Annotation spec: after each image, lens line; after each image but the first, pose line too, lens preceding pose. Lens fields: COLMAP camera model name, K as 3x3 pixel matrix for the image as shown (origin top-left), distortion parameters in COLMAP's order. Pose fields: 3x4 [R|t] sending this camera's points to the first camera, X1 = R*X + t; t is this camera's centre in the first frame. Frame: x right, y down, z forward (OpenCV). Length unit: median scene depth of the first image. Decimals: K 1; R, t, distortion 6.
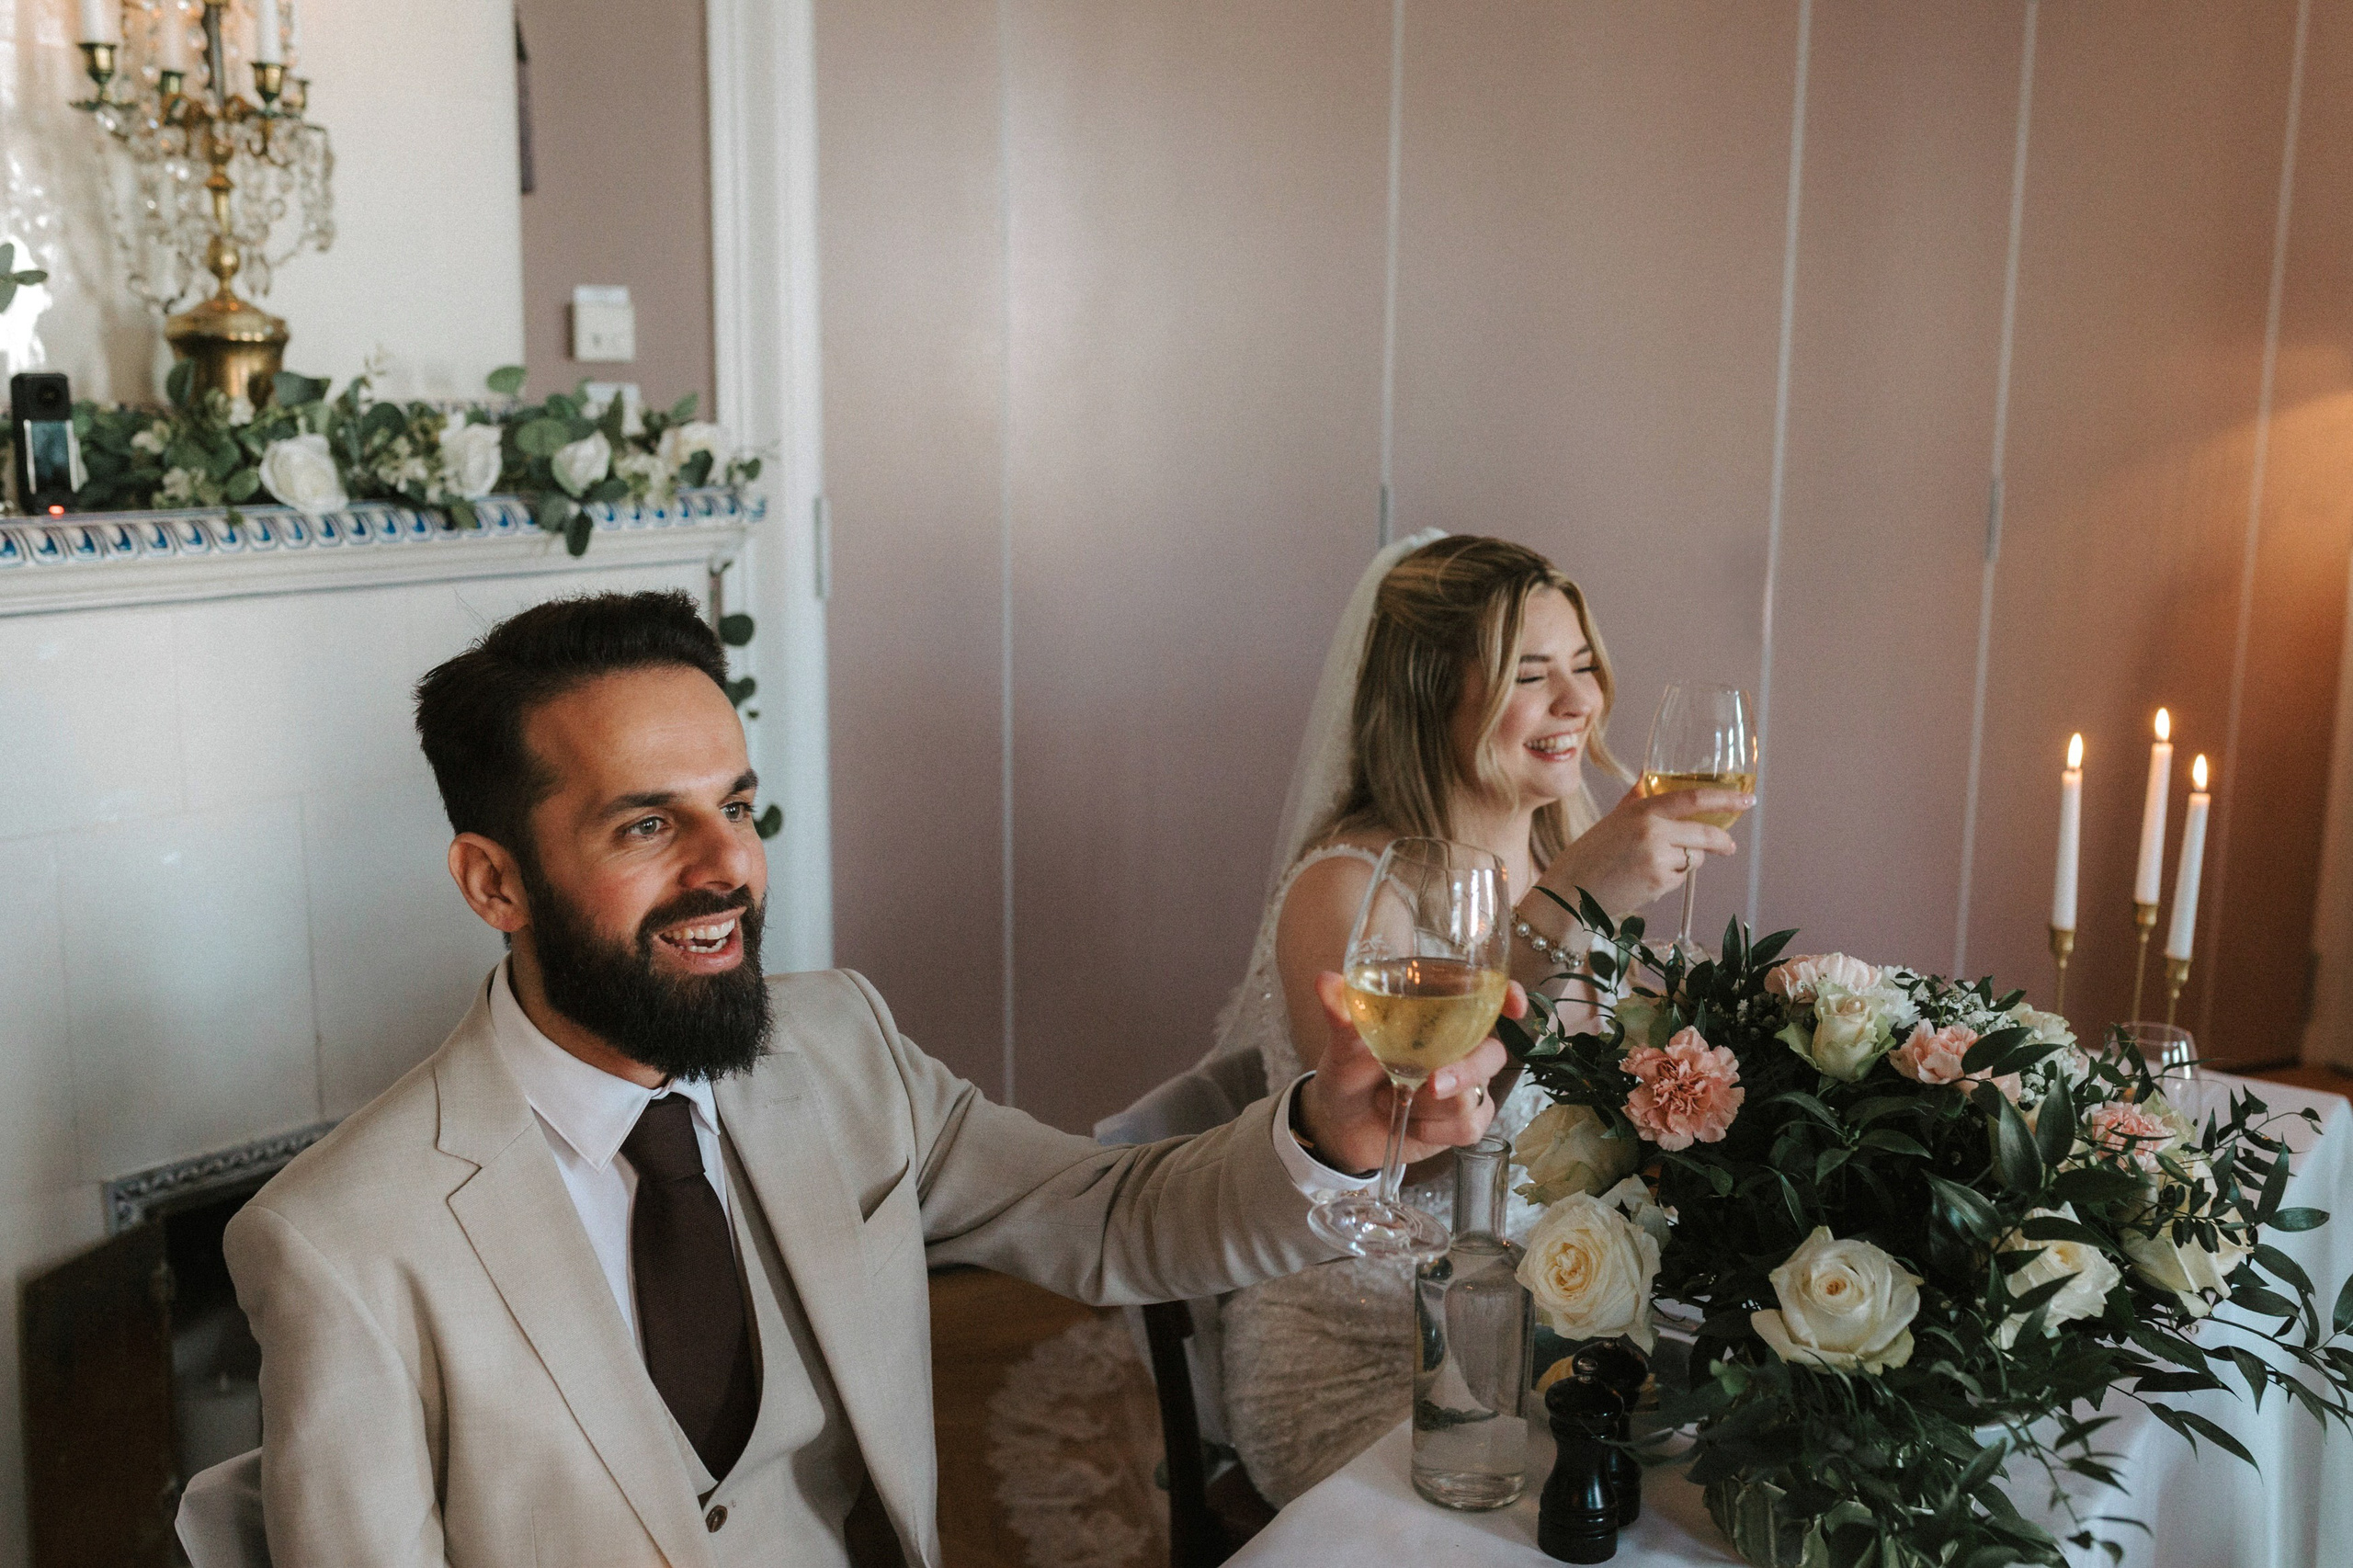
lens RADIAL K [[2266.3, 0, 1176.5], [0, 2266.3, 784.0], [0, 0, 1]] dist [0.002578, -0.007652]
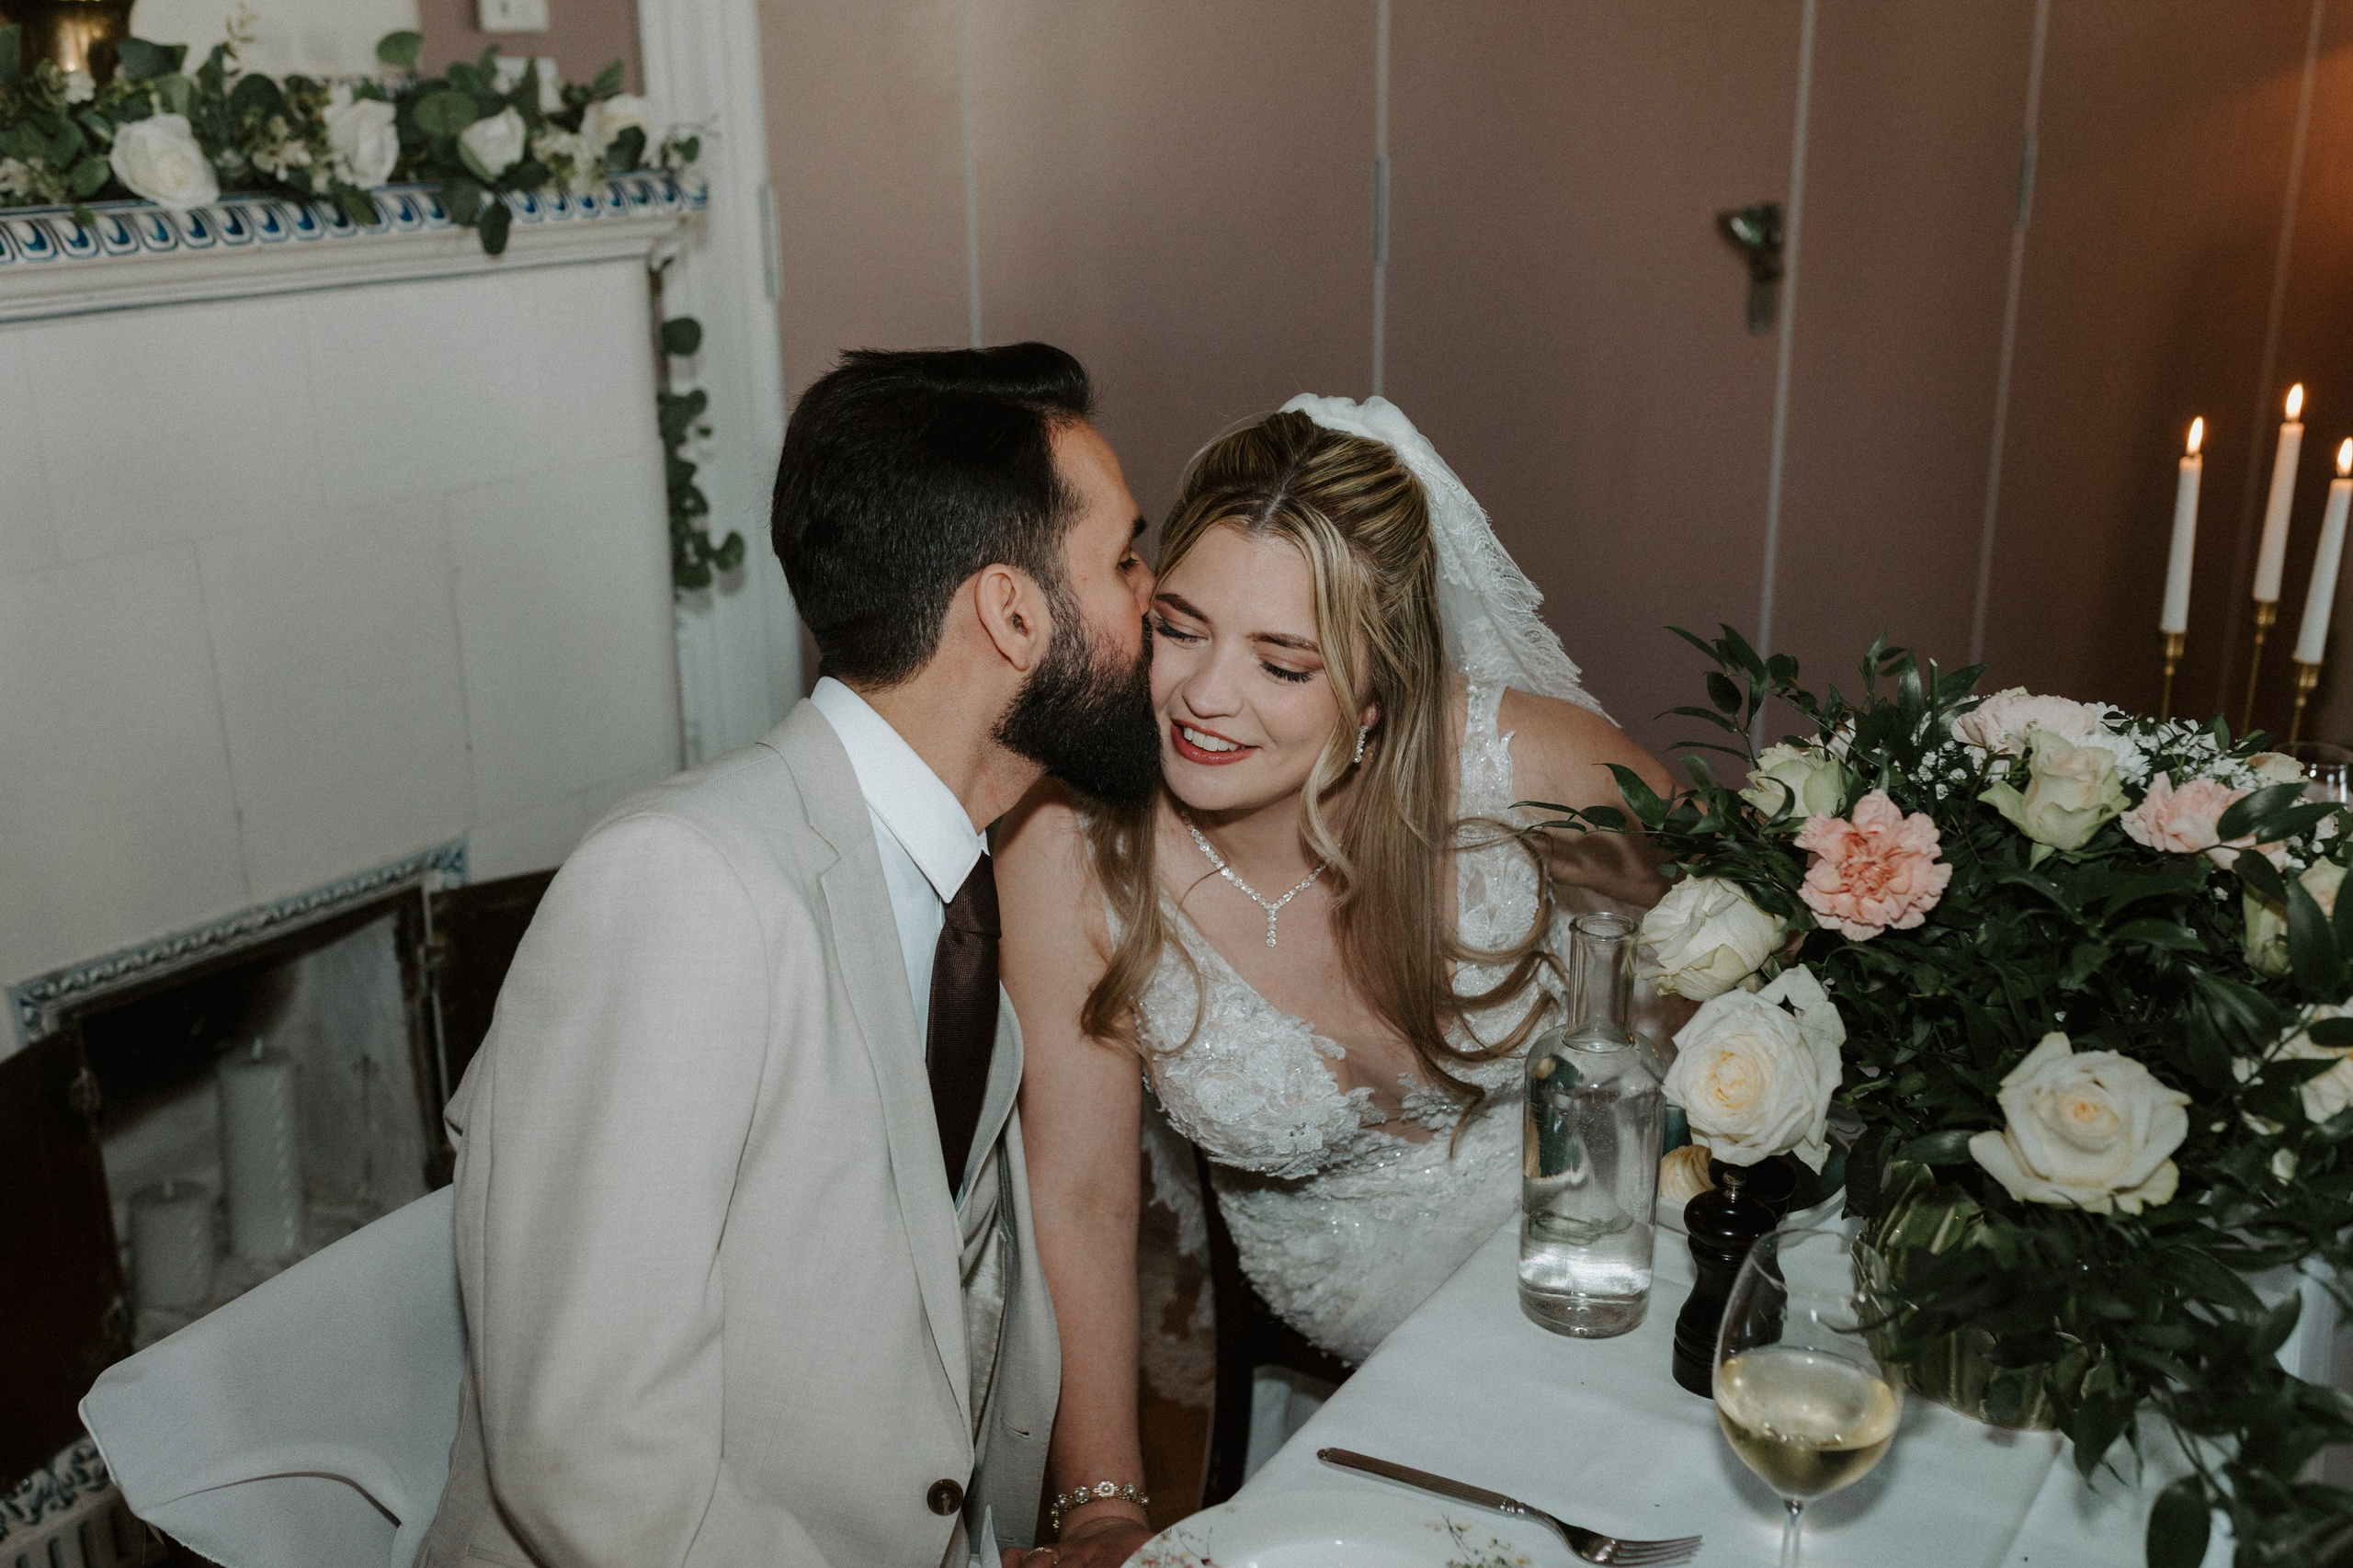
lens RADIAL K [[2266.3, 0, 1176.5], [0, 2266.3, 784.0], [0, 0, 1]] dist [0.002578, -0.007652]
pose [[0.999387, -0.030082, 0.017930, -0.027035], [0.027477, 0.990983, 0.131141, -0.006582], [-0.021713, -0.130568, 0.991202, 0.114818]]
